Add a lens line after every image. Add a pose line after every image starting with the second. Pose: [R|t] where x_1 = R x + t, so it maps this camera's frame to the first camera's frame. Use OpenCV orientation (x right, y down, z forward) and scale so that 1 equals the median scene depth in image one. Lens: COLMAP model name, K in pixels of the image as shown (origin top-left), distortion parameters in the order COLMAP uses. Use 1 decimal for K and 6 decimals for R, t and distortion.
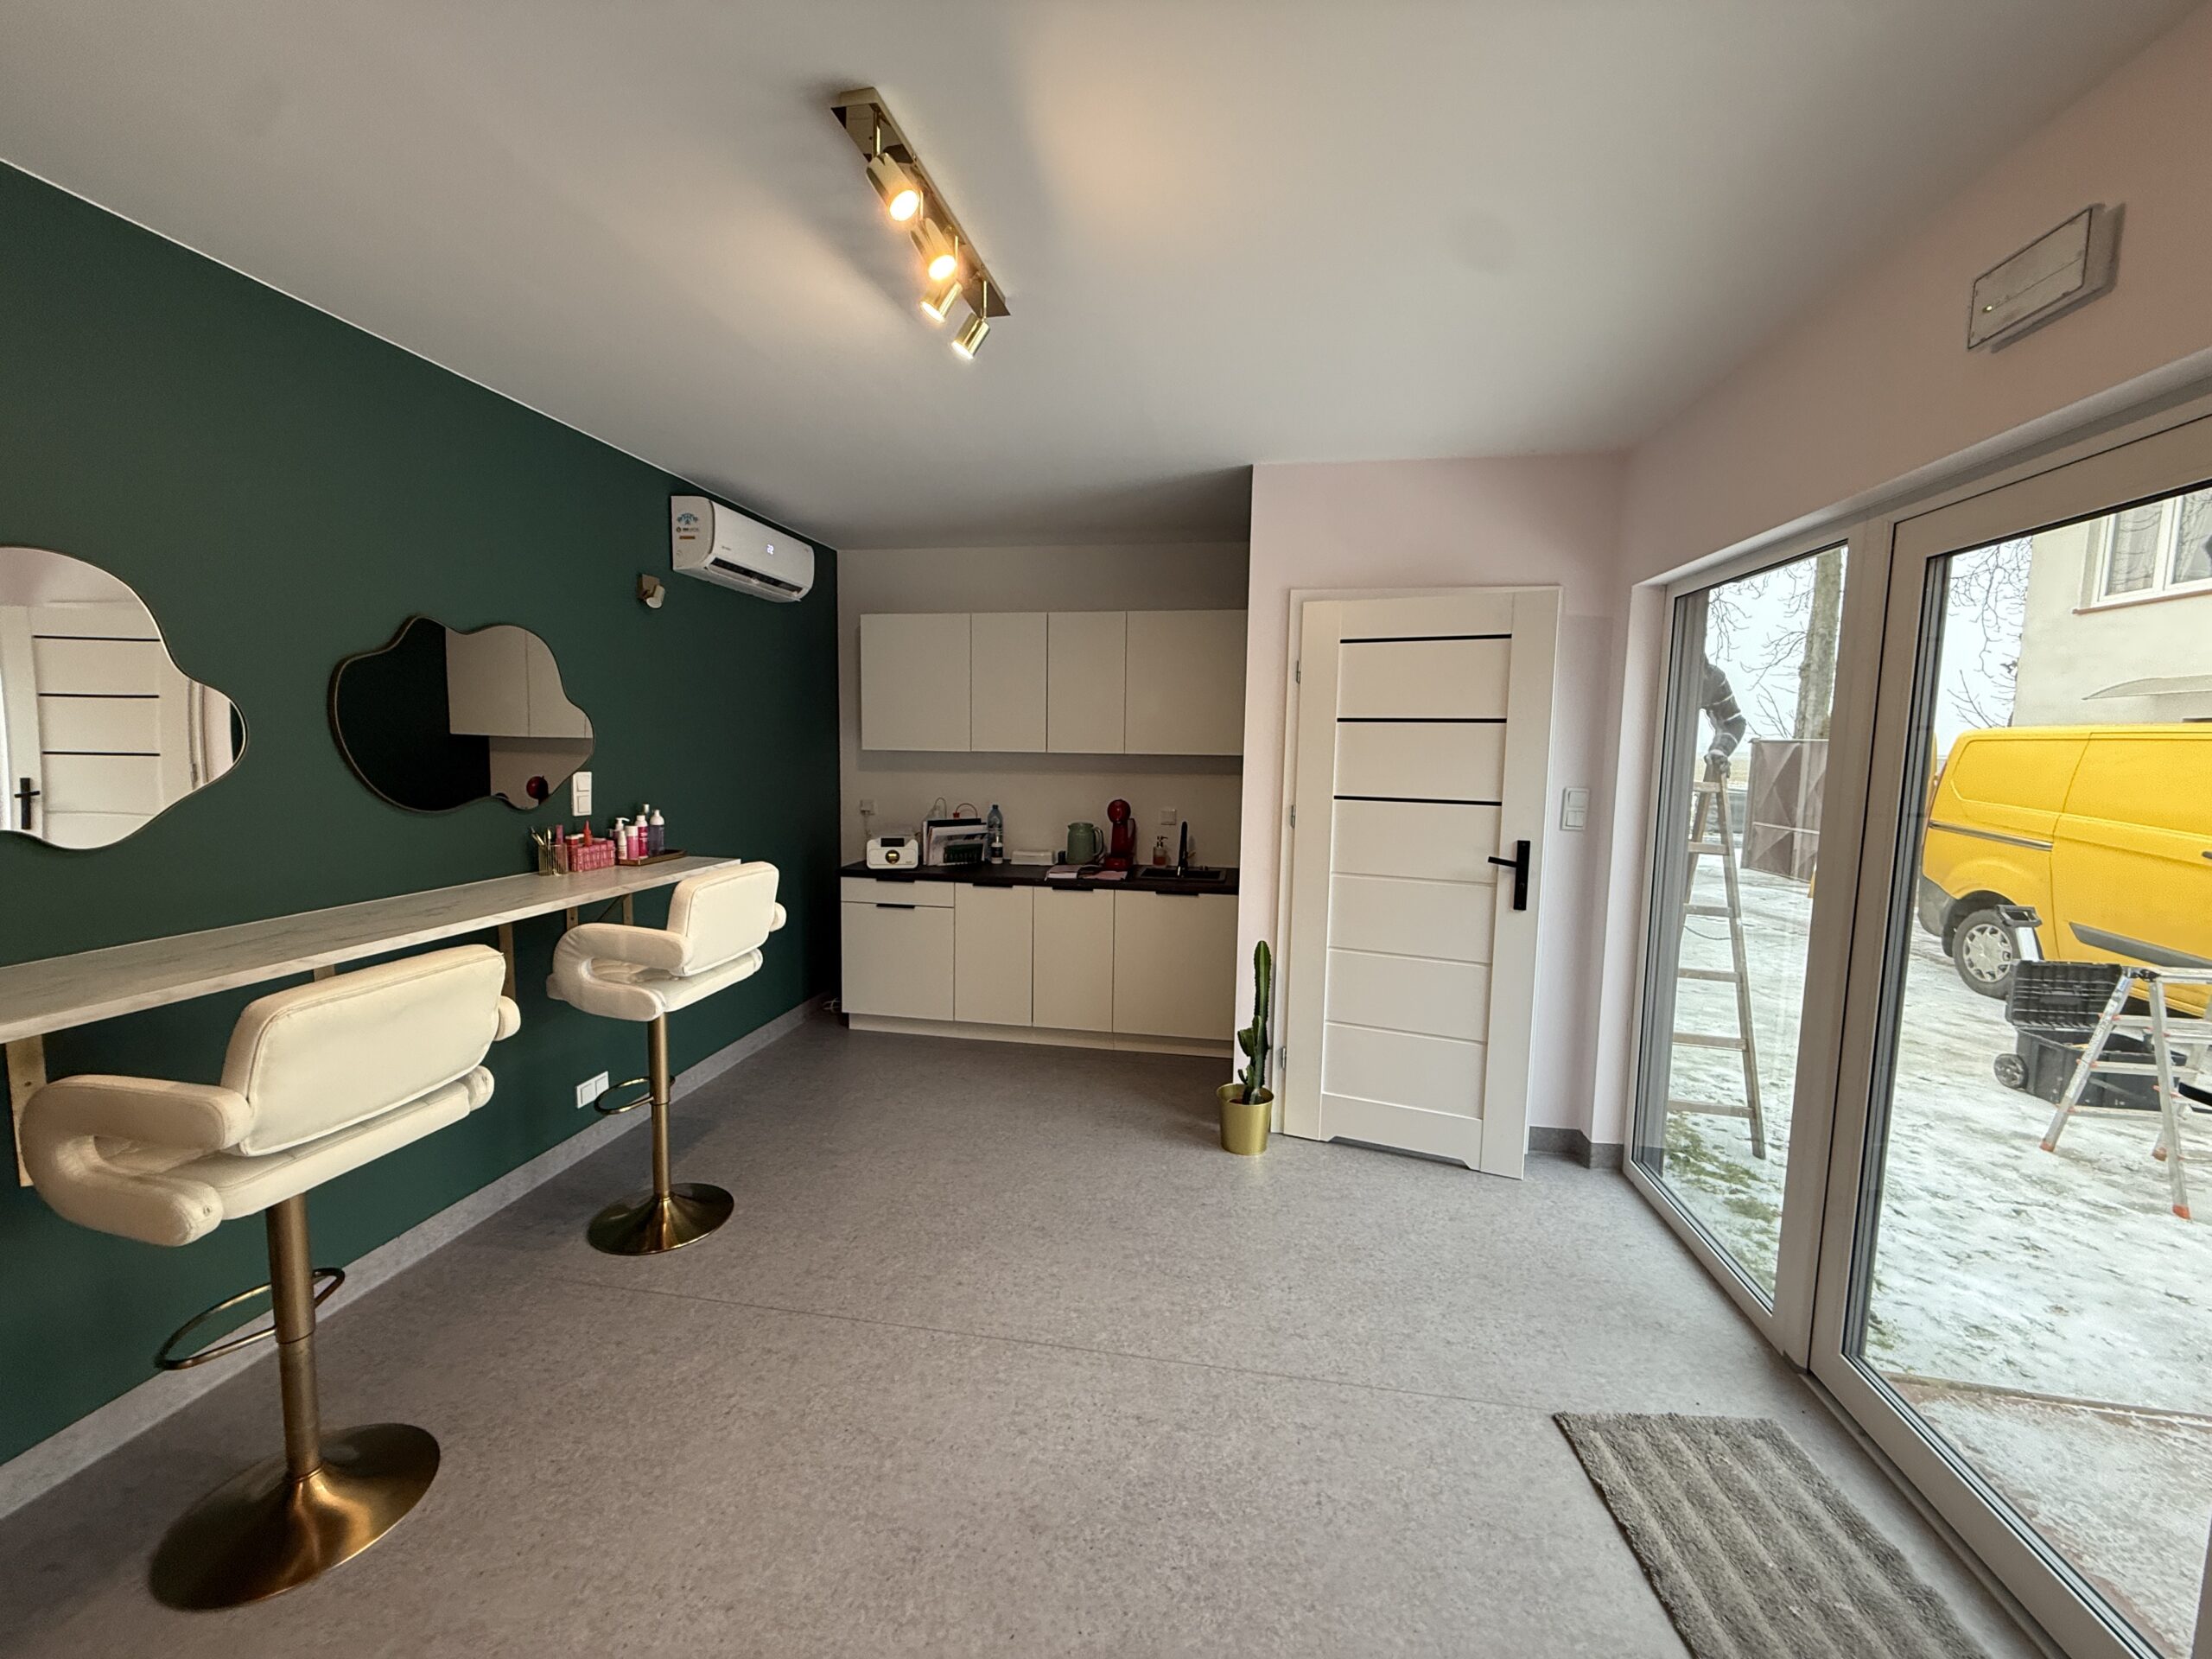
lens RADIAL K [[880.1, 0, 1100.0], [0, 880.1, 825.3], [0, 0, 1]] dist [-0.000341, -0.000065]
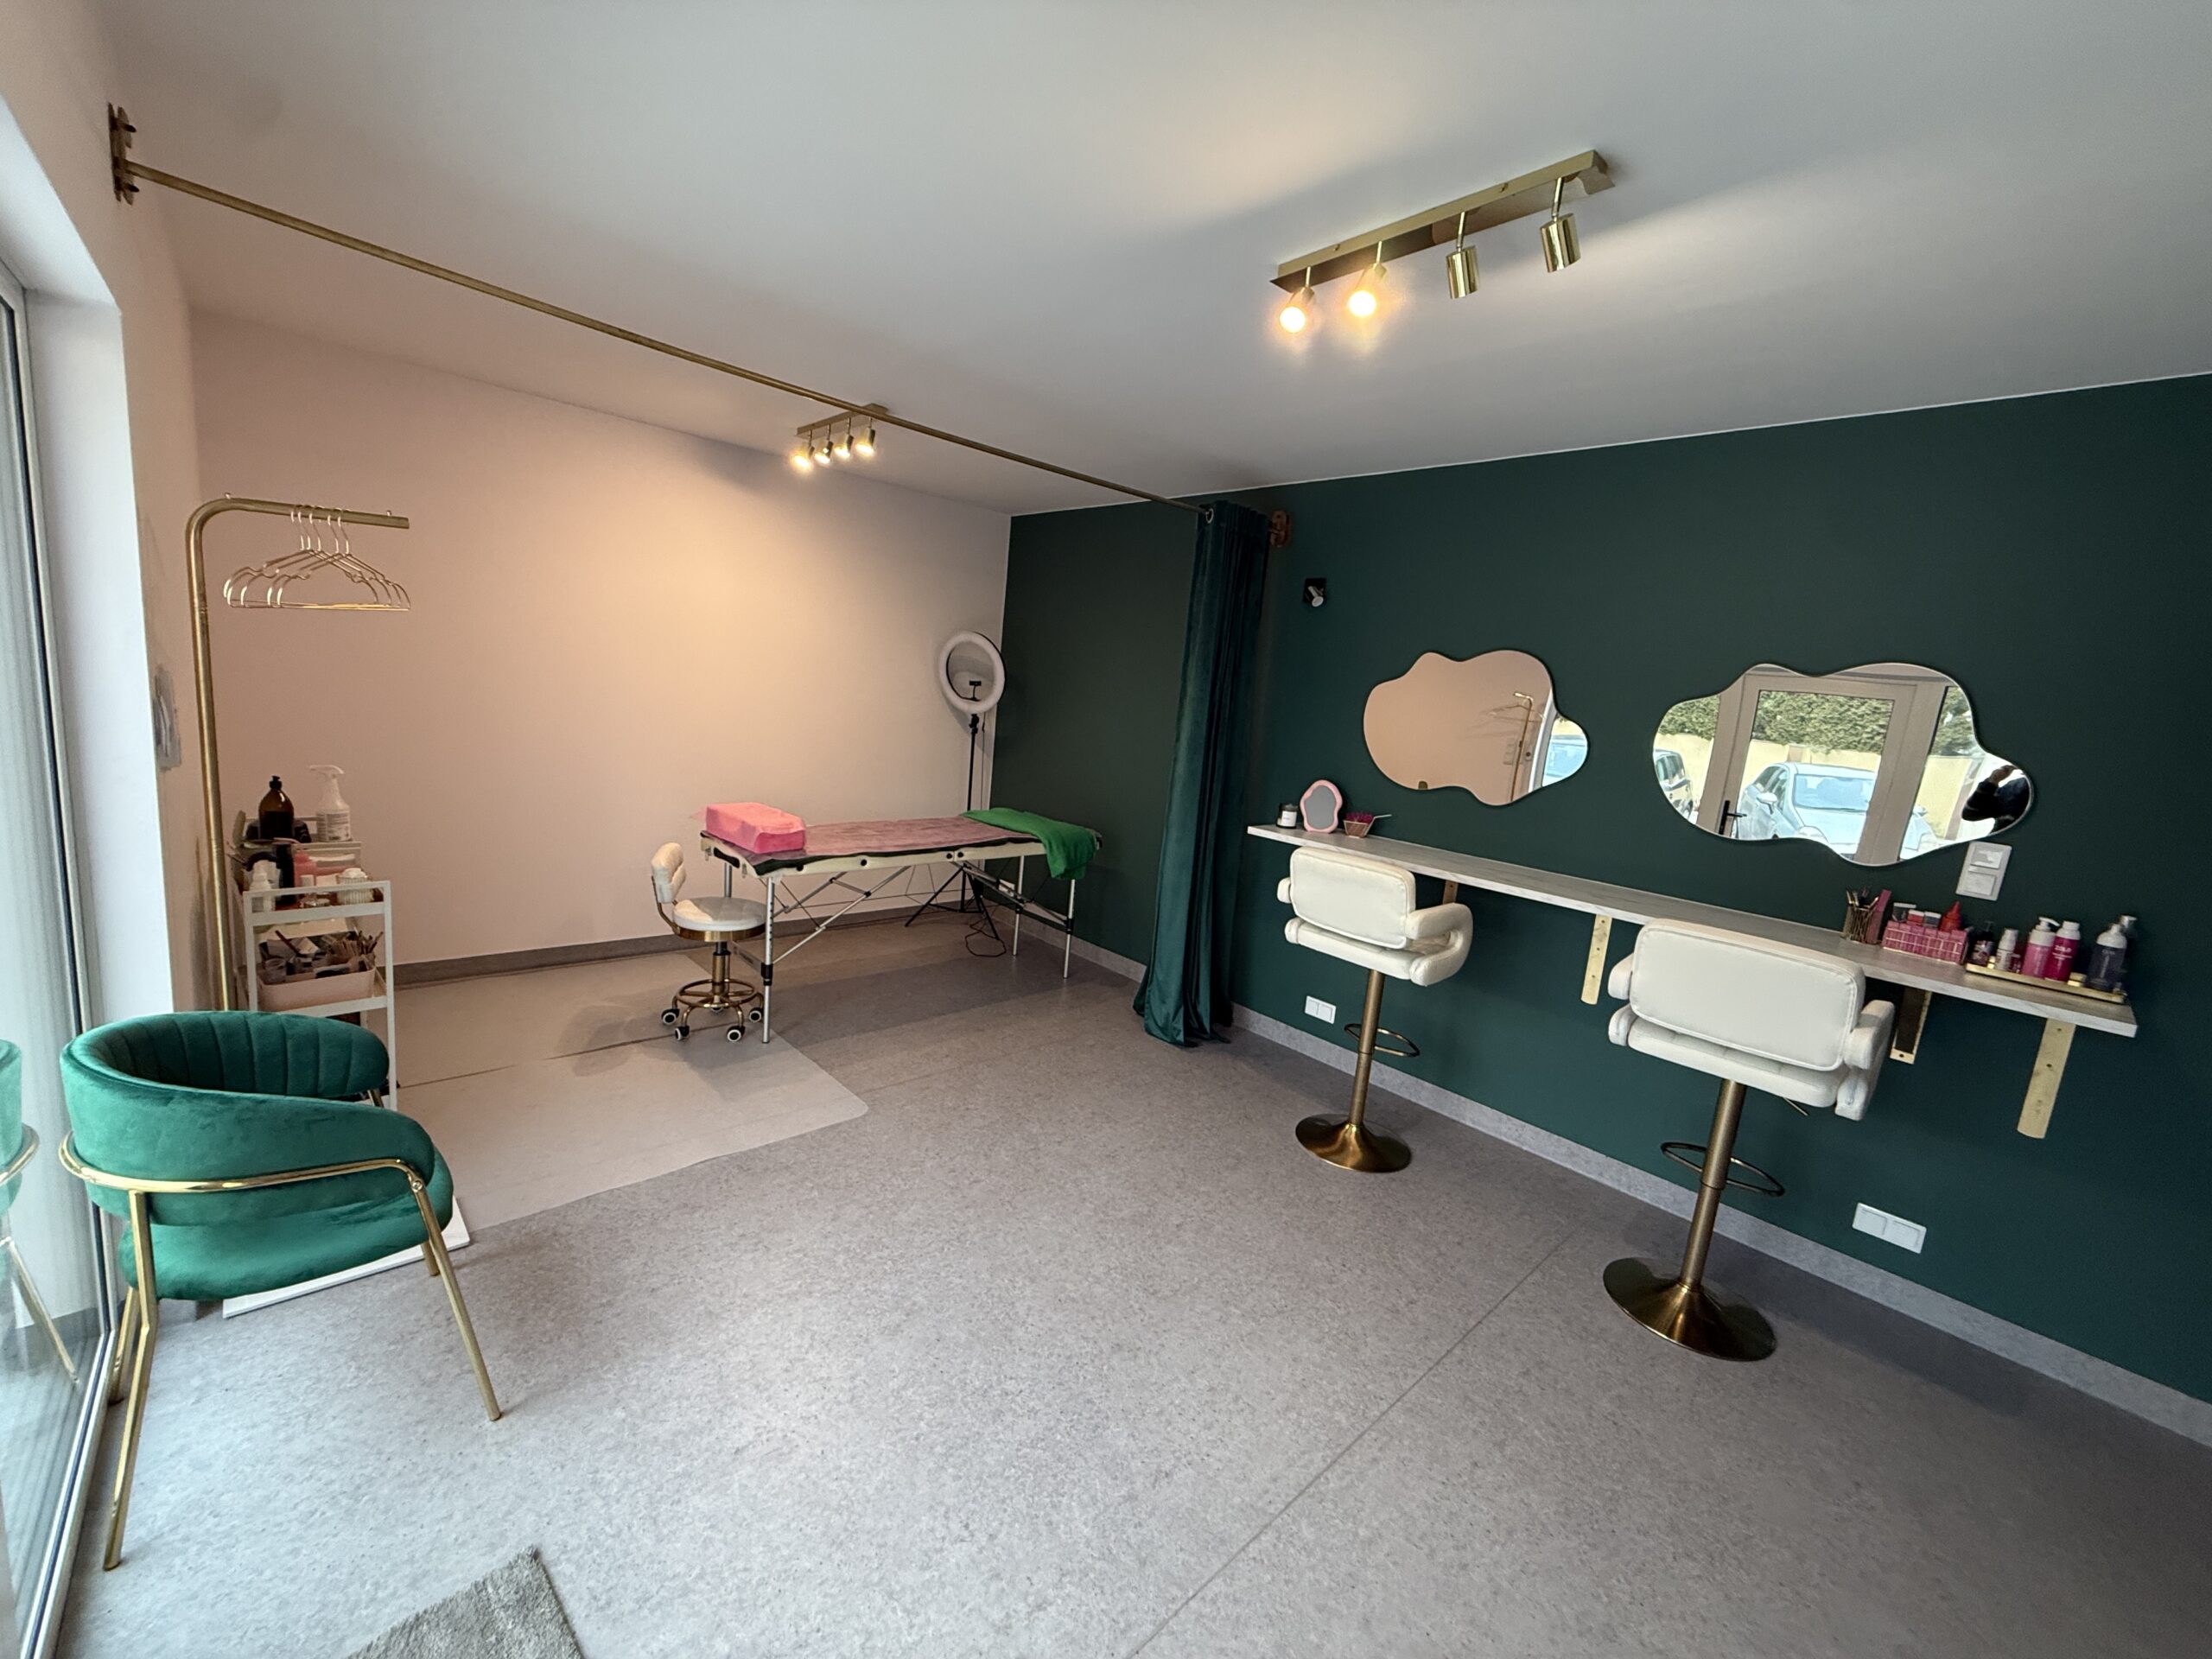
lens RADIAL K [[879.0, 0, 1102.2], [0, 879.0, 828.9], [0, 0, 1]] dist [-0.000746, -0.000001]
pose [[-0.610618, 0.055224, -0.789998, 0.535956], [-0.175420, 0.963352, 0.202930, -0.099437], [0.772252, 0.262494, -0.578553, 0.910114]]
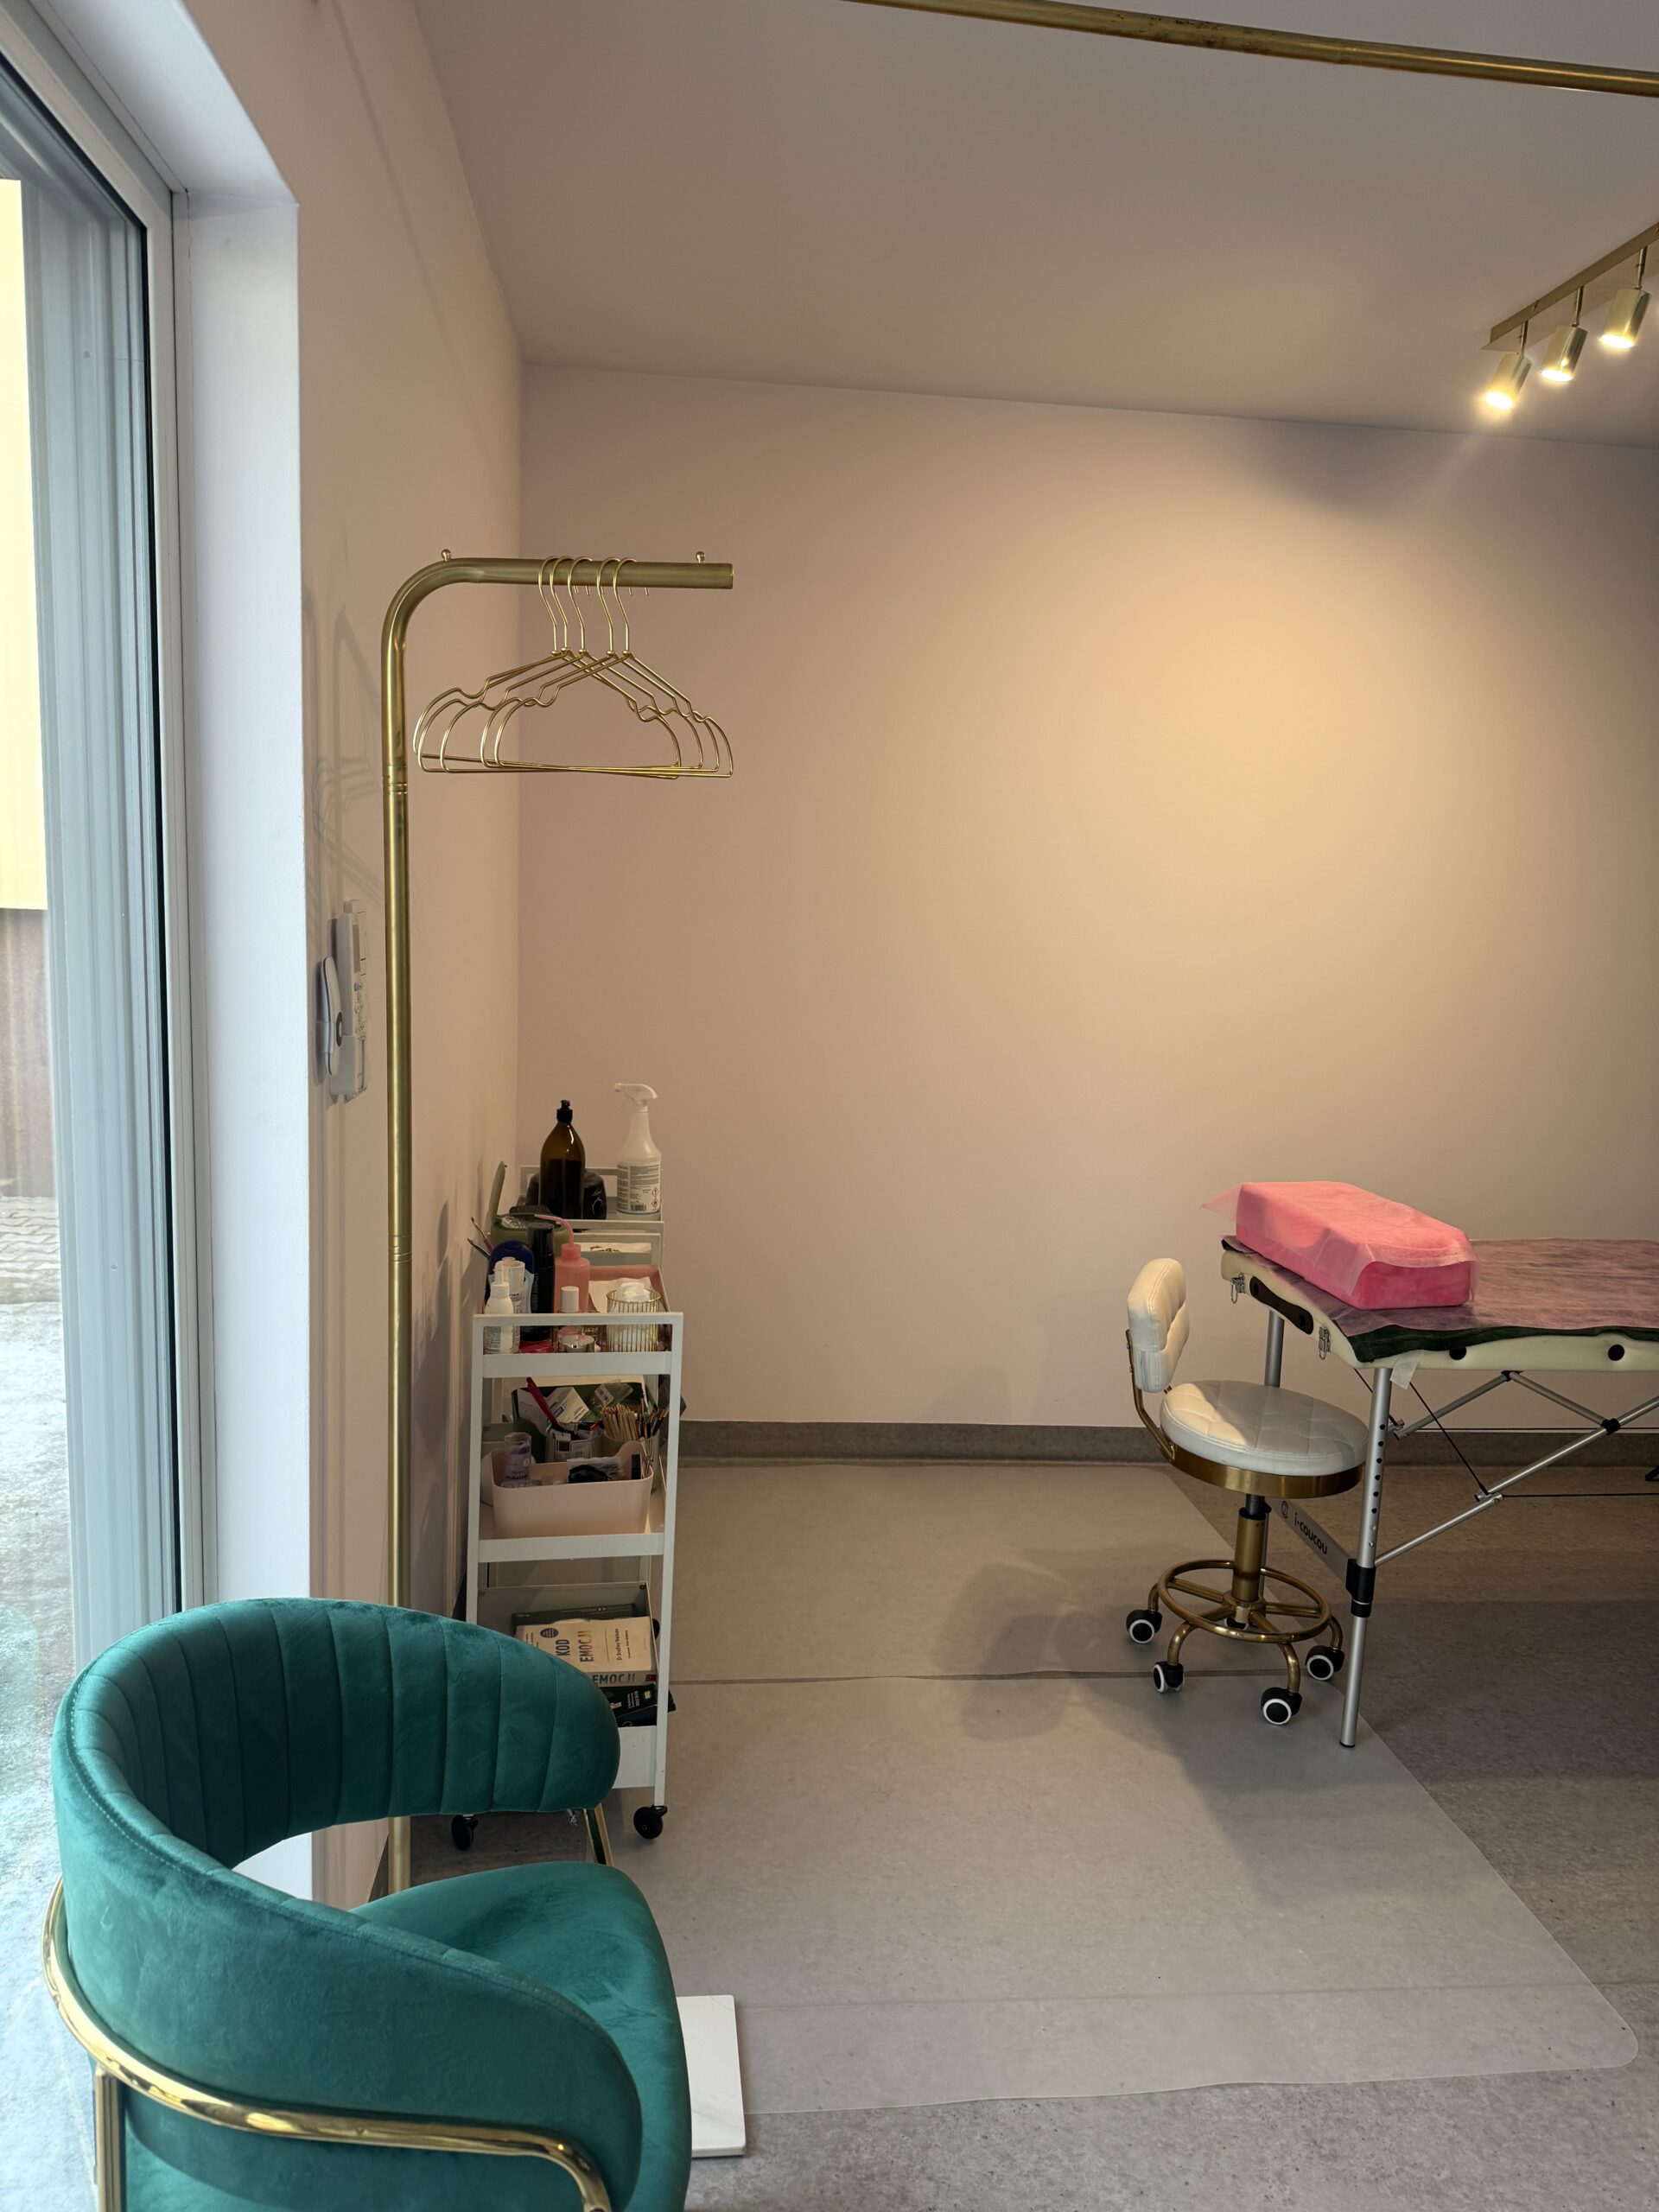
lens RADIAL K [[1541.7, 0, 819.1], [0, 1541.7, 1125.9], [0, 0, 1]] dist [0.031516, -0.040457]
pose [[-0.964773, -0.012999, -0.262761, 0.420287], [-0.079995, 0.965981, 0.245930, -0.040859], [0.250625, 0.258287, -0.932993, 0.596565]]
